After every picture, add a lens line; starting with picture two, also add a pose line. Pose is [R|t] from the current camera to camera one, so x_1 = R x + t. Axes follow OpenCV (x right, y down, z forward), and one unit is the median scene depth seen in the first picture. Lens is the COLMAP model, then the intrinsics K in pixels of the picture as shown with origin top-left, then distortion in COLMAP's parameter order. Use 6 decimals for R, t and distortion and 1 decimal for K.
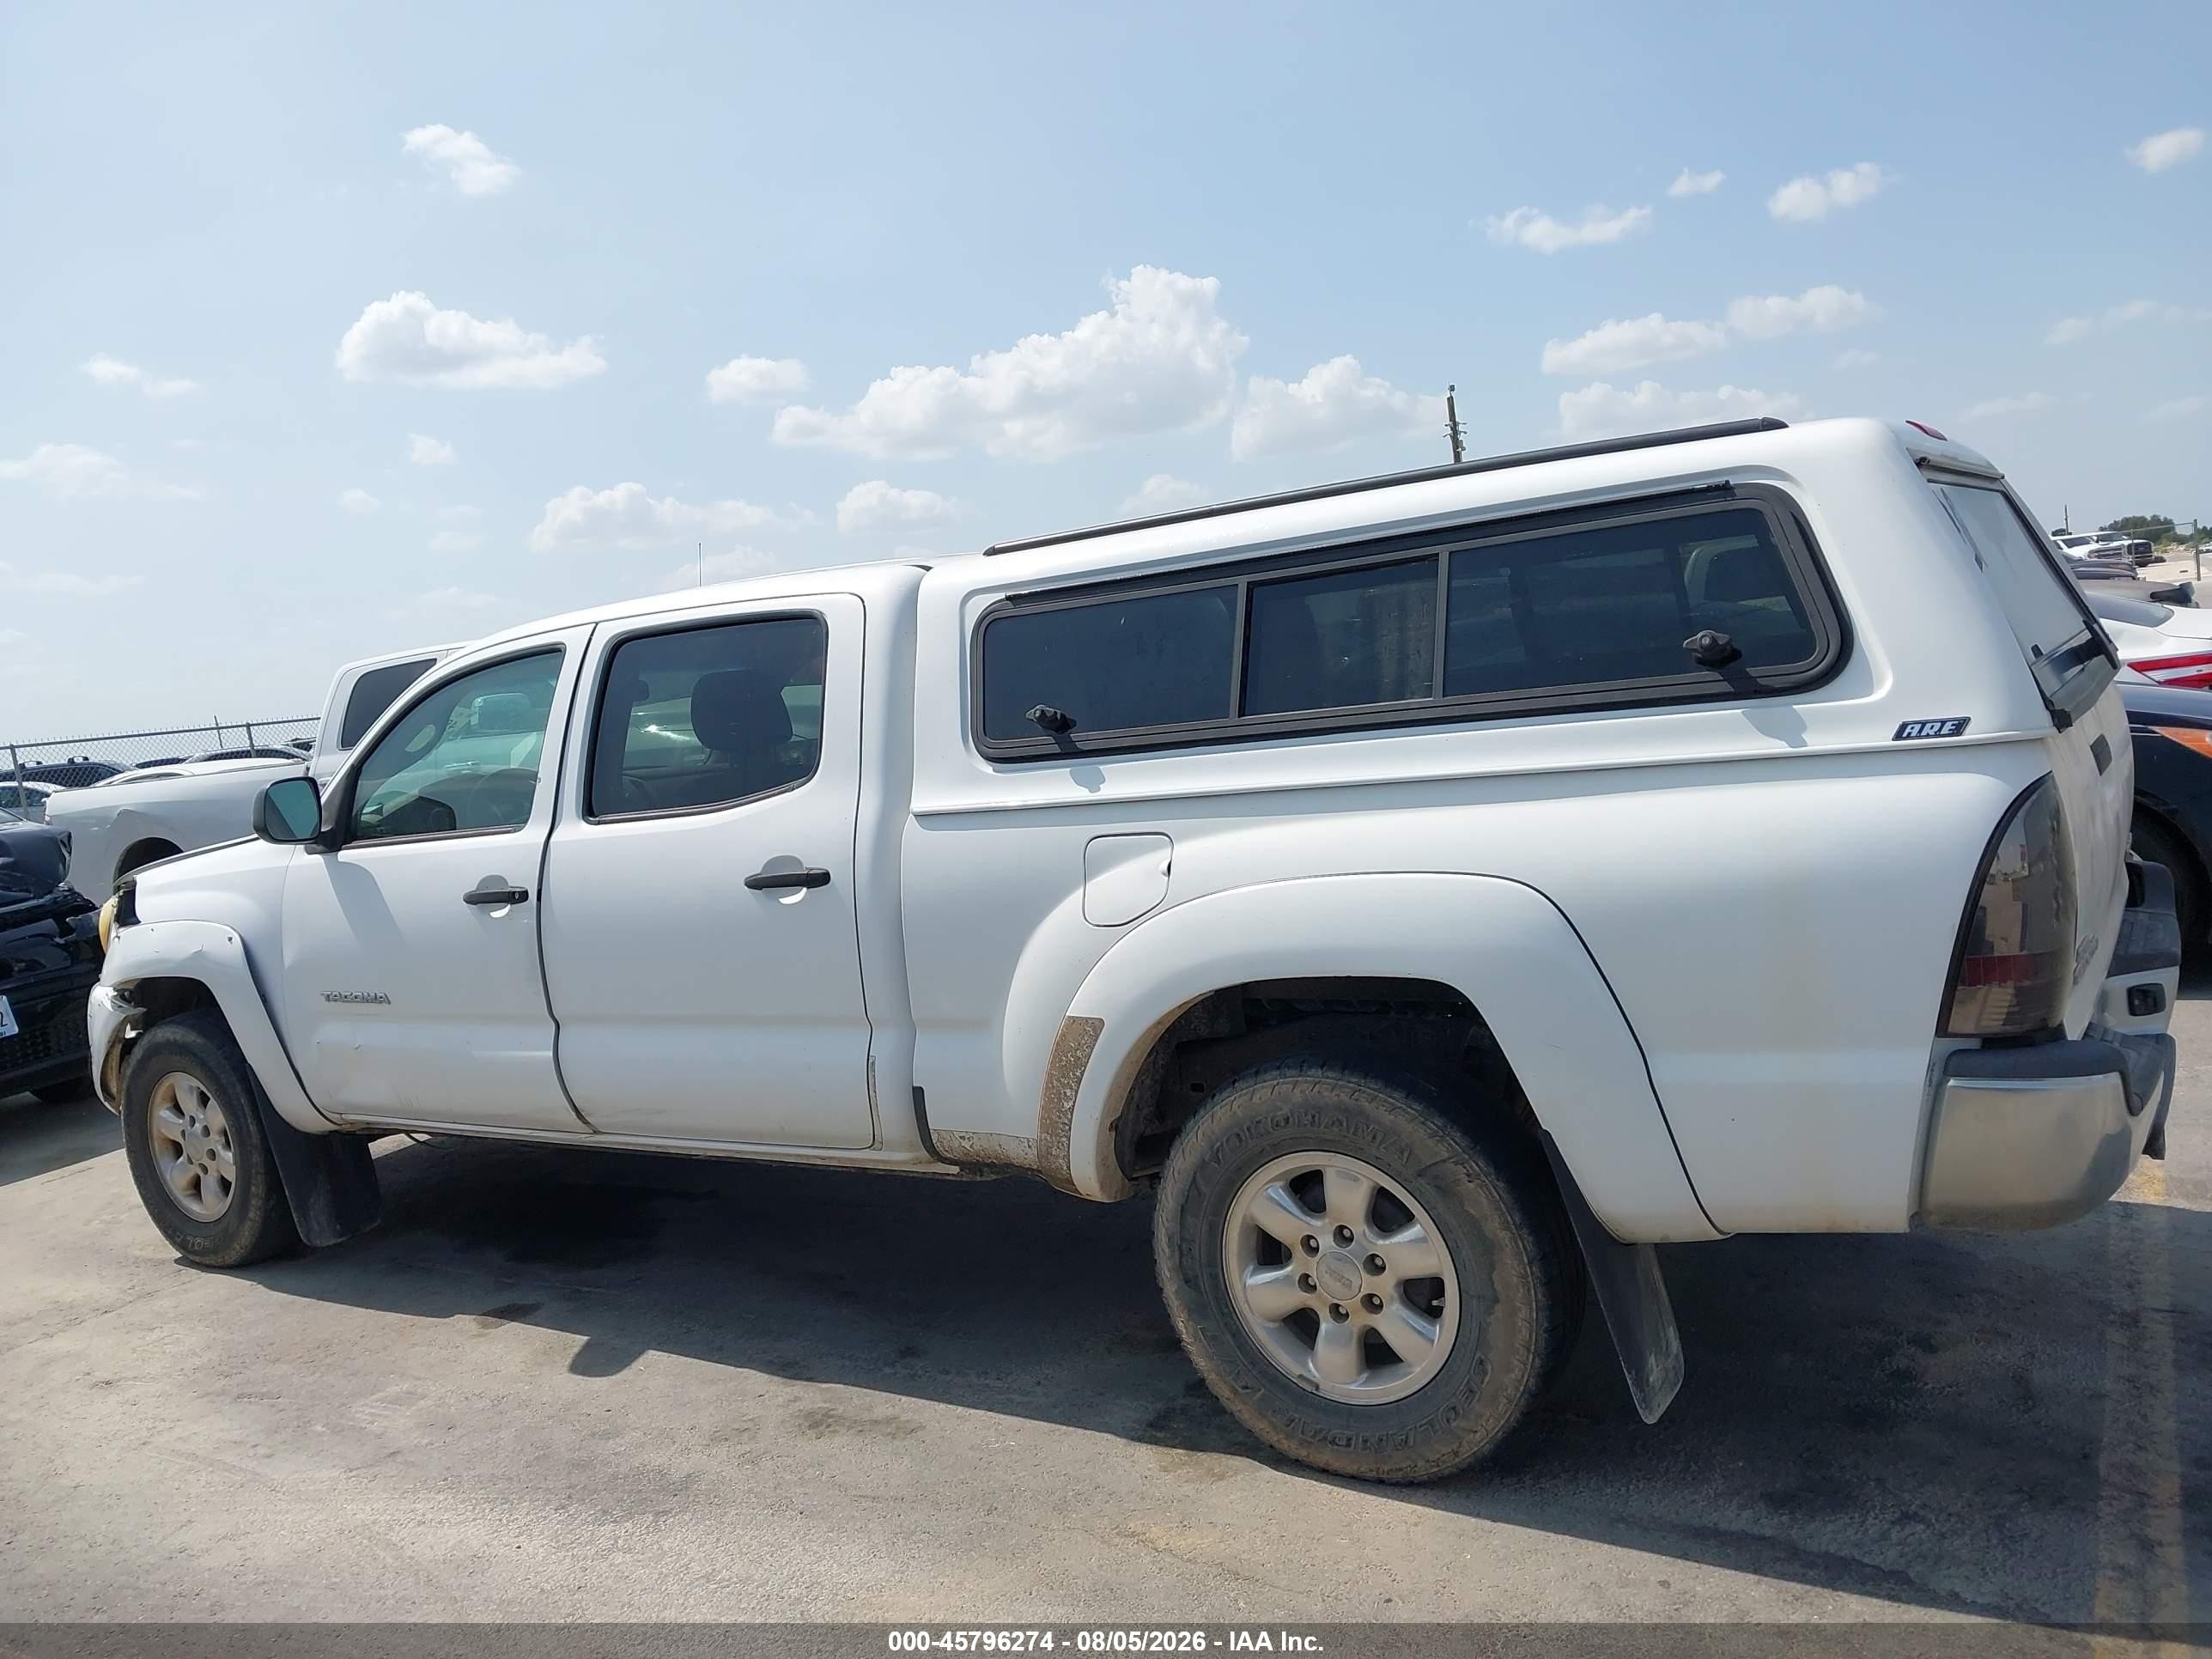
lens RADIAL K [[1745.7, 0, 1067.8], [0, 1745.7, 828.2], [0, 0, 1]] dist [0.000776, 0.002144]
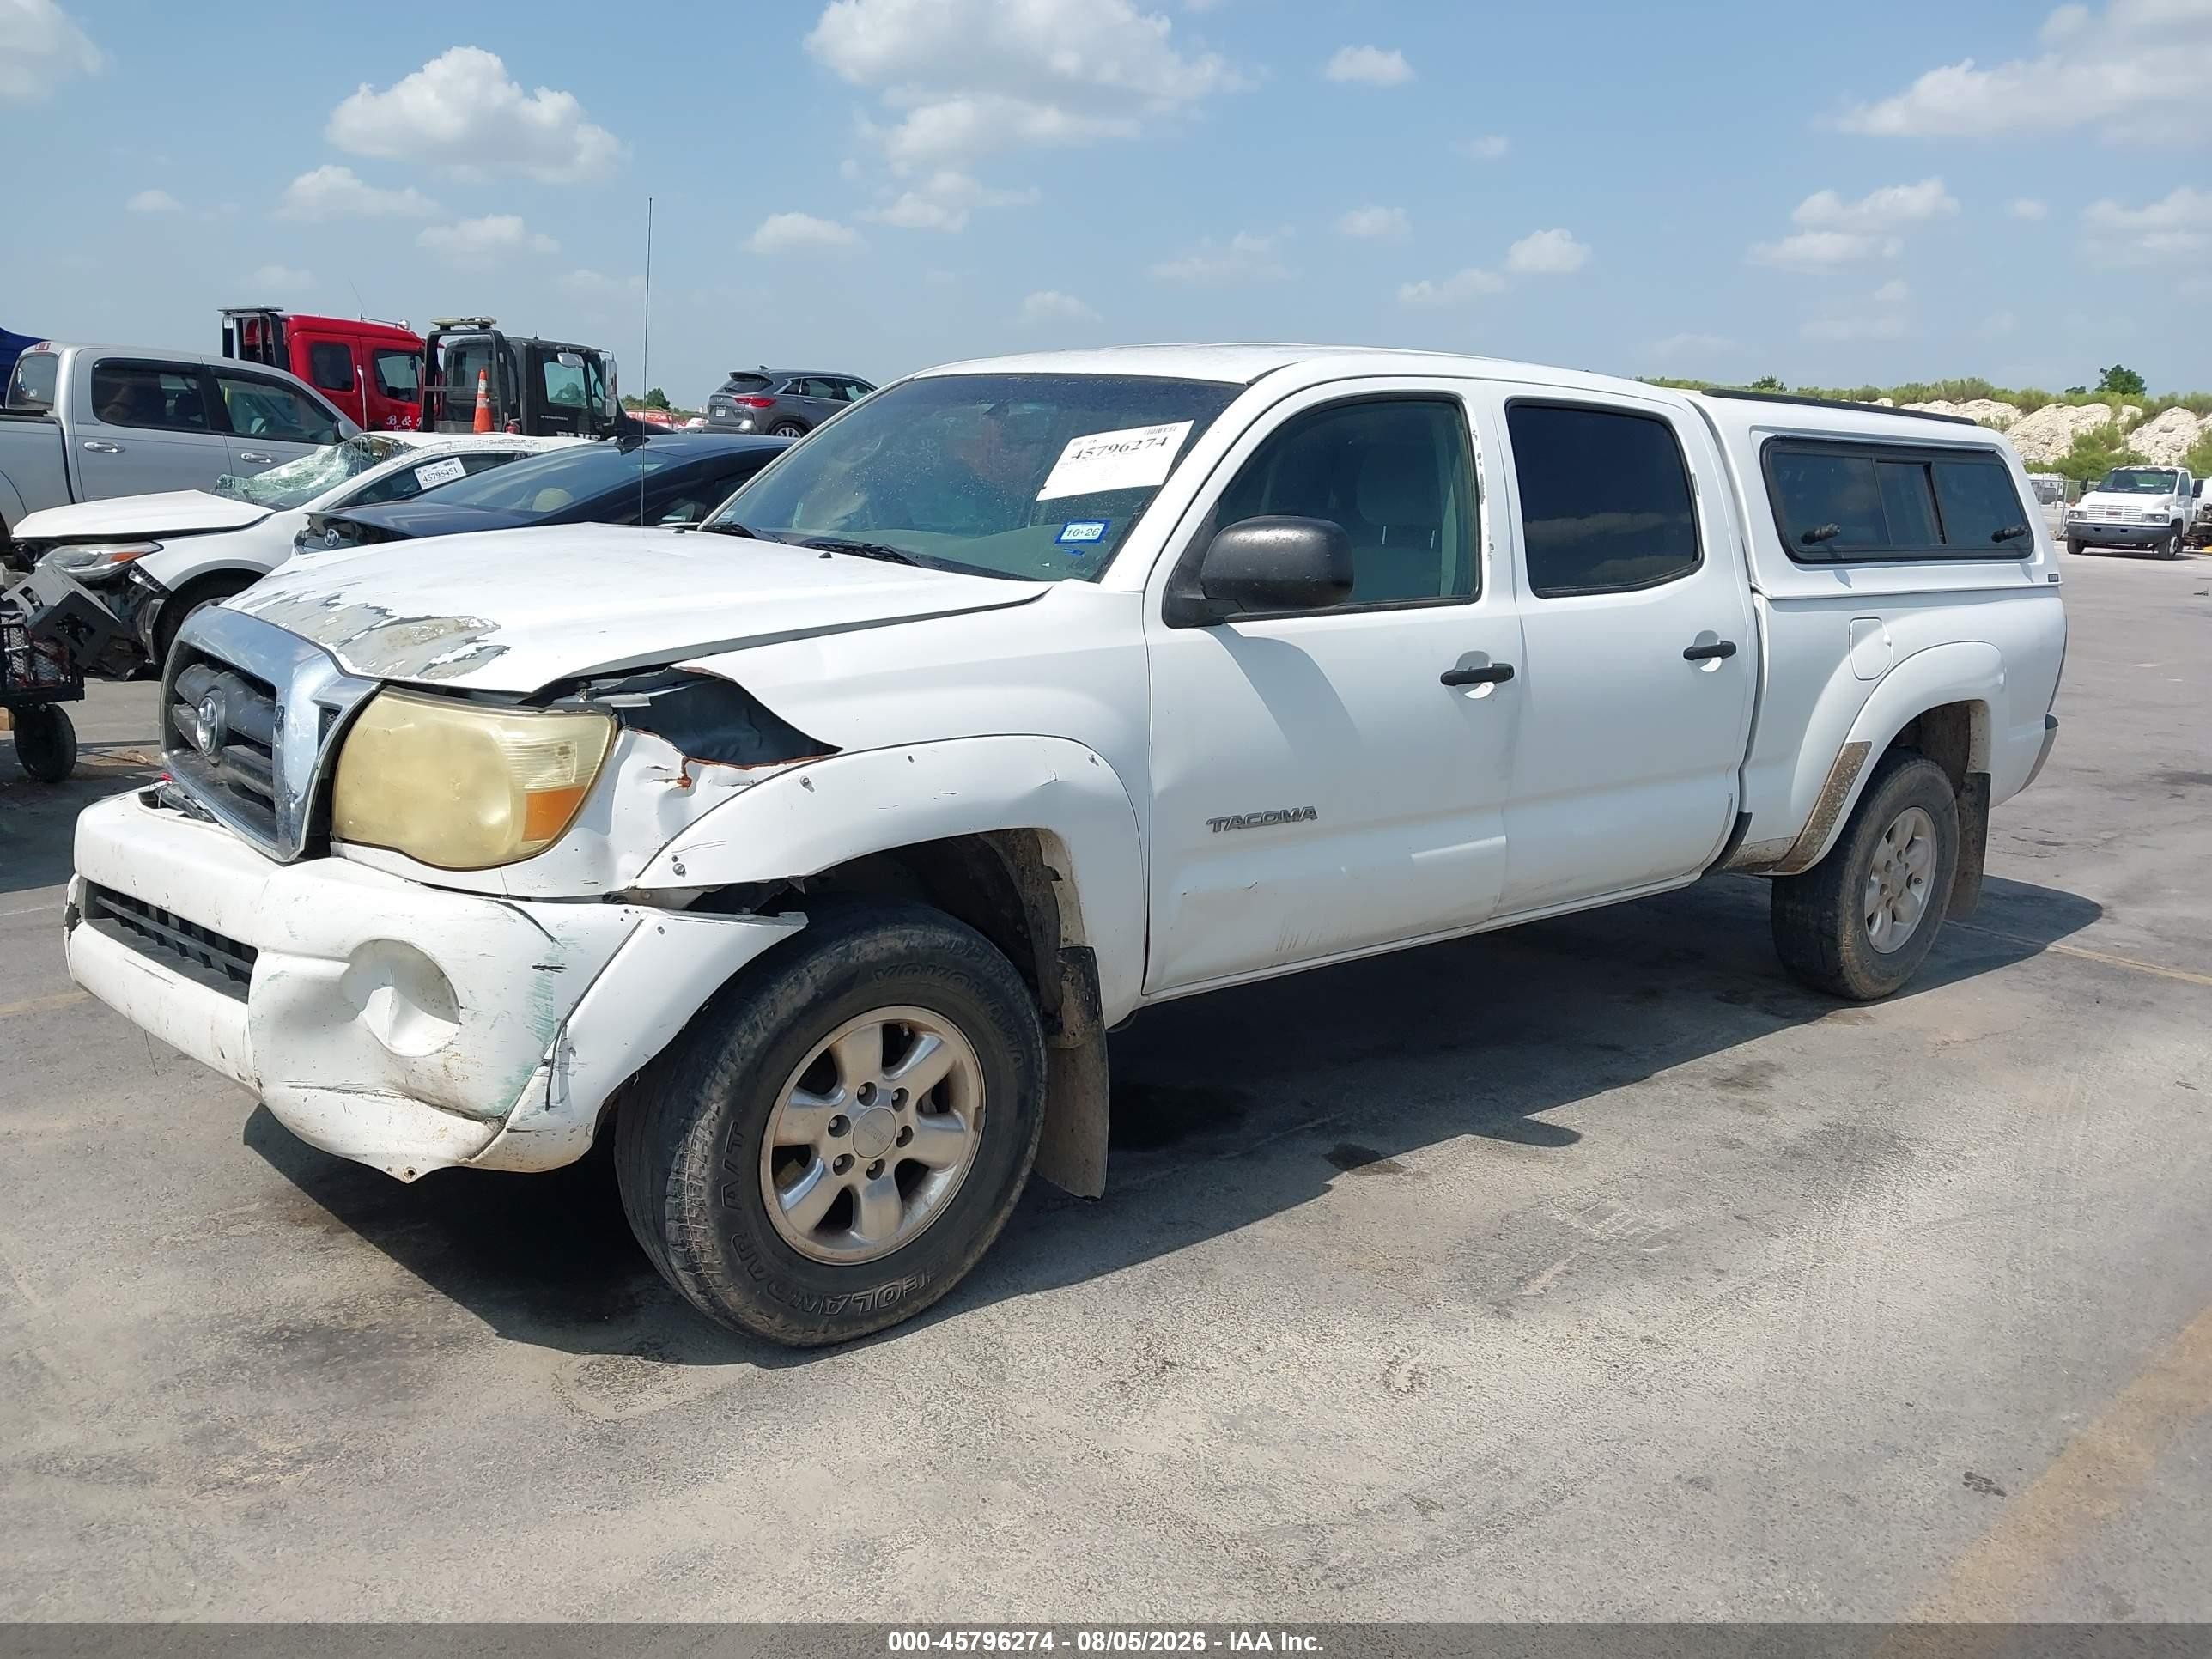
lens RADIAL K [[1743.8, 0, 1084.8], [0, 1743.8, 835.8], [0, 0, 1]] dist [0.012424, -0.012371]
pose [[0.302630, -0.070741, 0.950479, -1.458753], [0.026905, 0.997478, 0.065673, 0.067497], [-0.952728, 0.005698, 0.303770, 1.077956]]
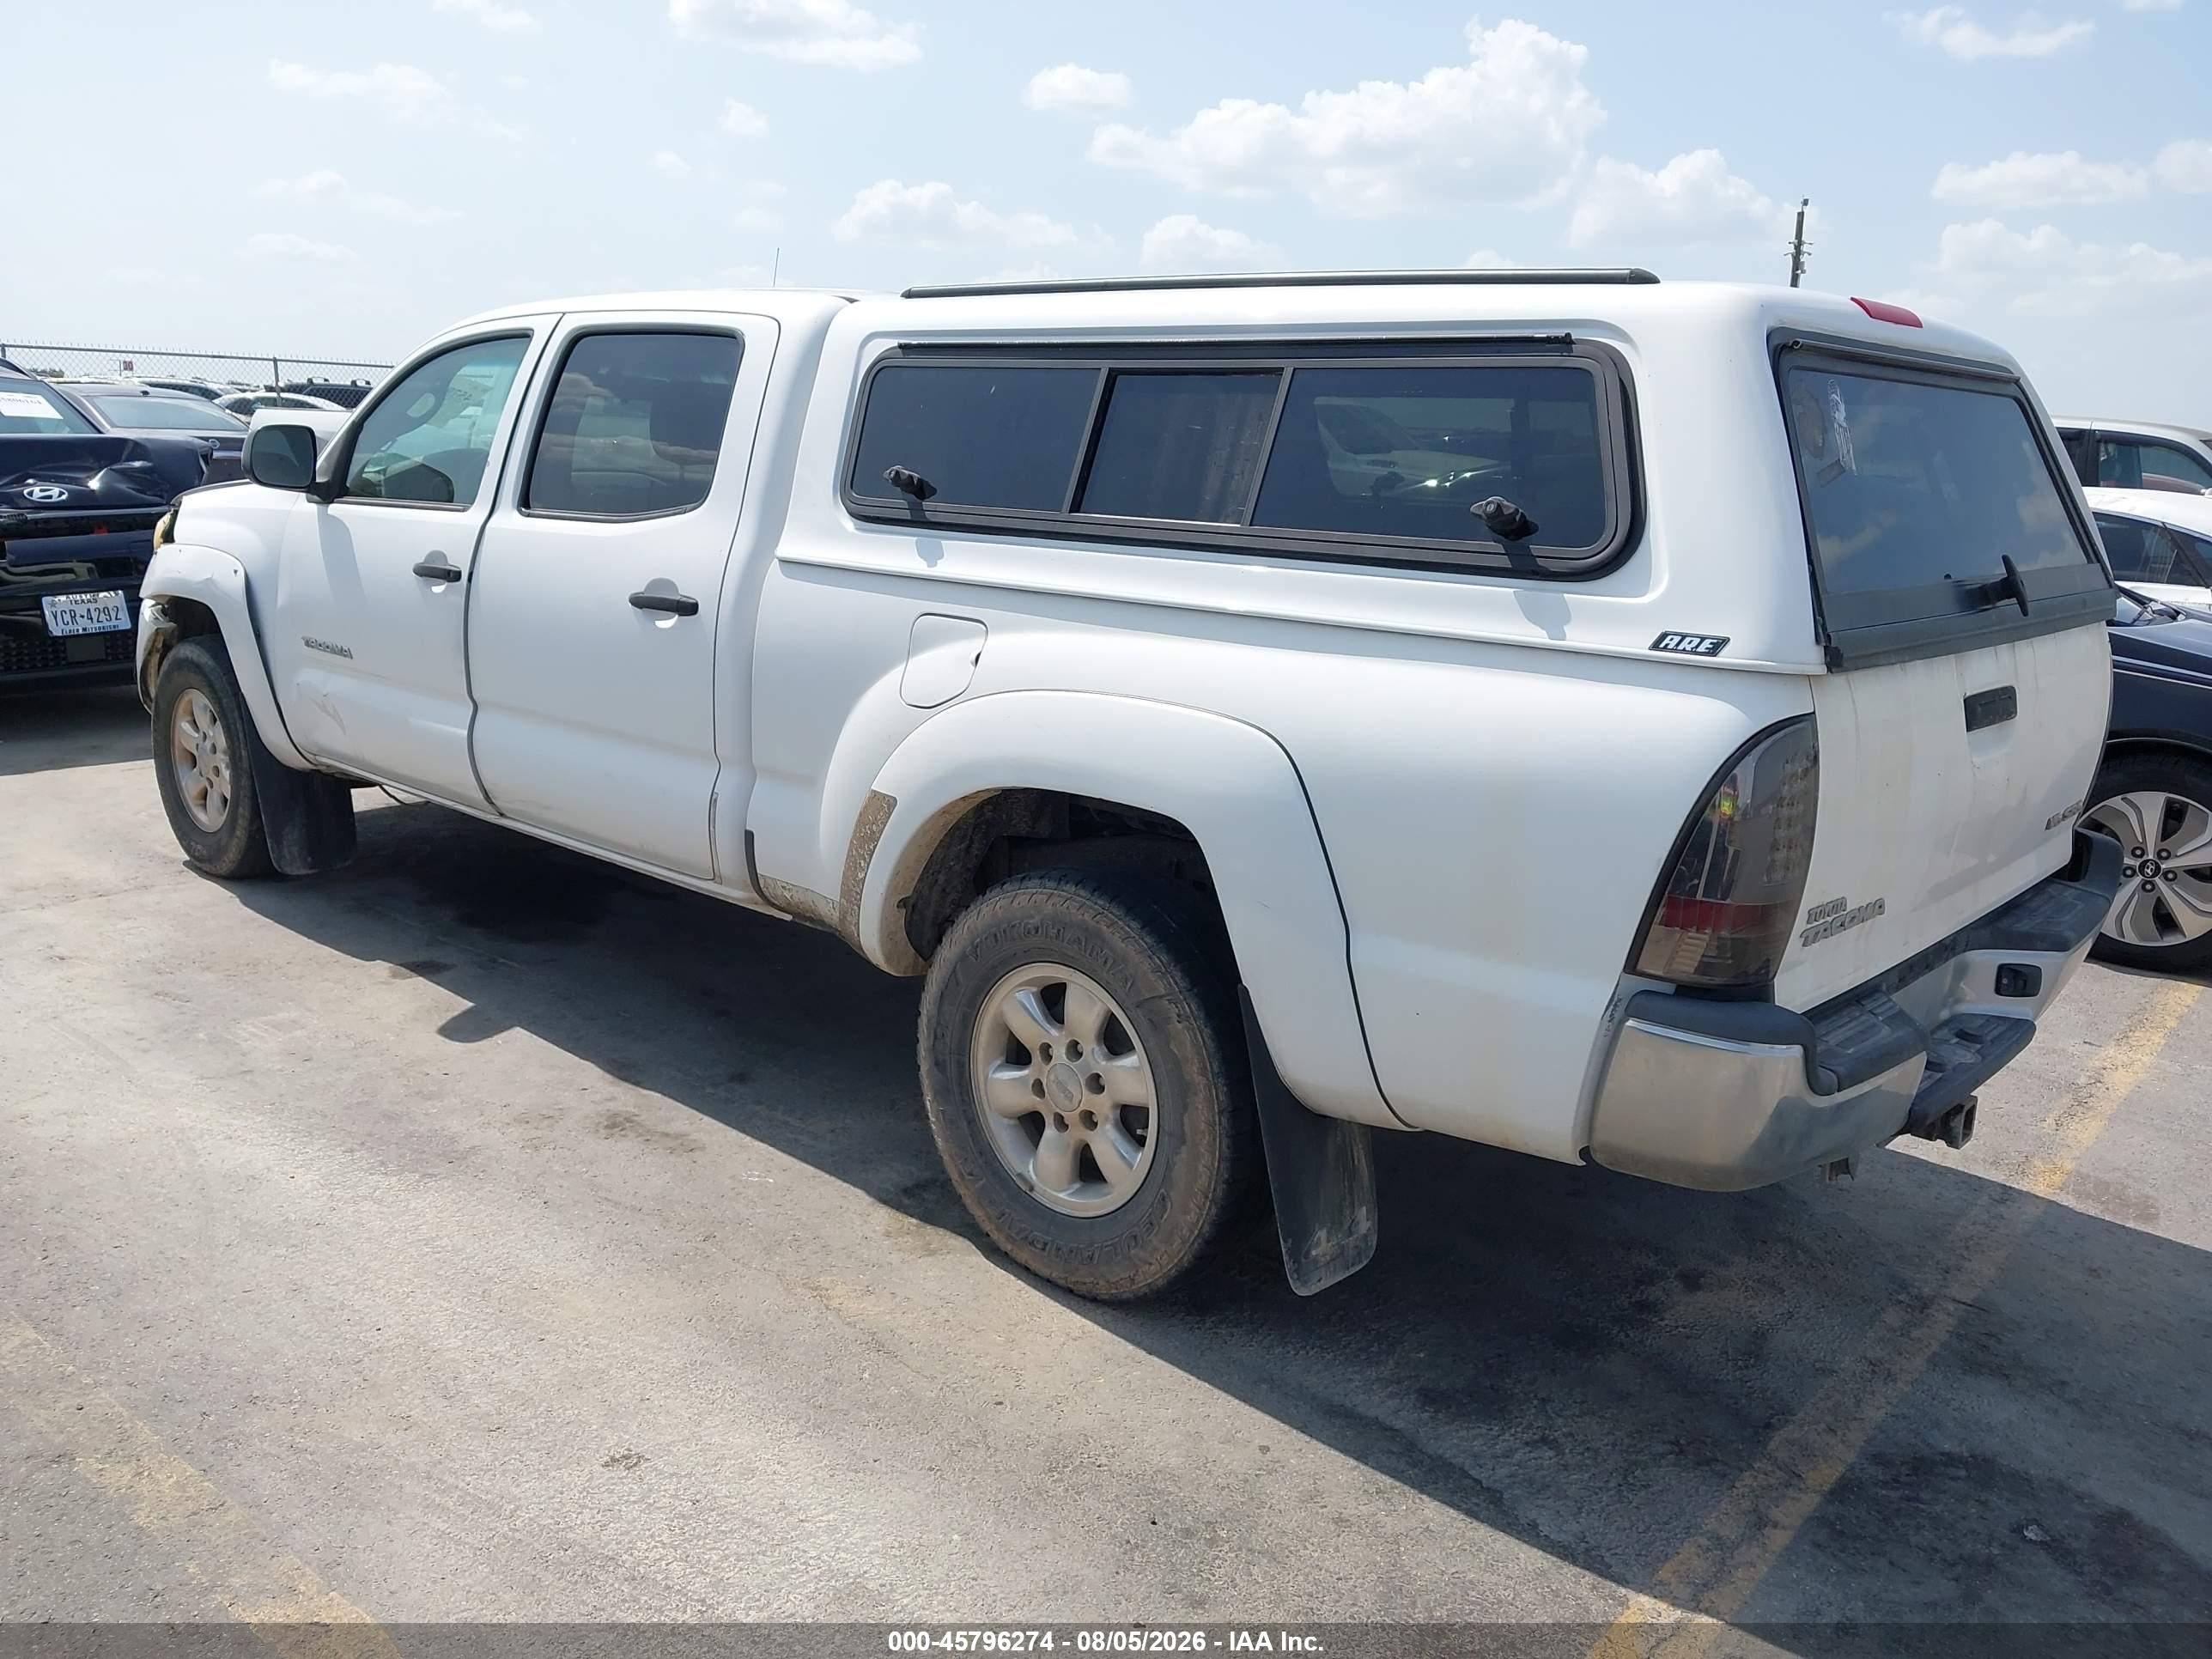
lens RADIAL K [[1743.8, 0, 1084.8], [0, 1743.8, 835.8], [0, 0, 1]] dist [0.012424, -0.012371]
pose [[0.975697, 0.184205, -0.118678, 0.223525], [-0.165720, 0.974646, 0.150339, -0.031395], [0.143362, -0.127017, 0.981486, 0.037584]]
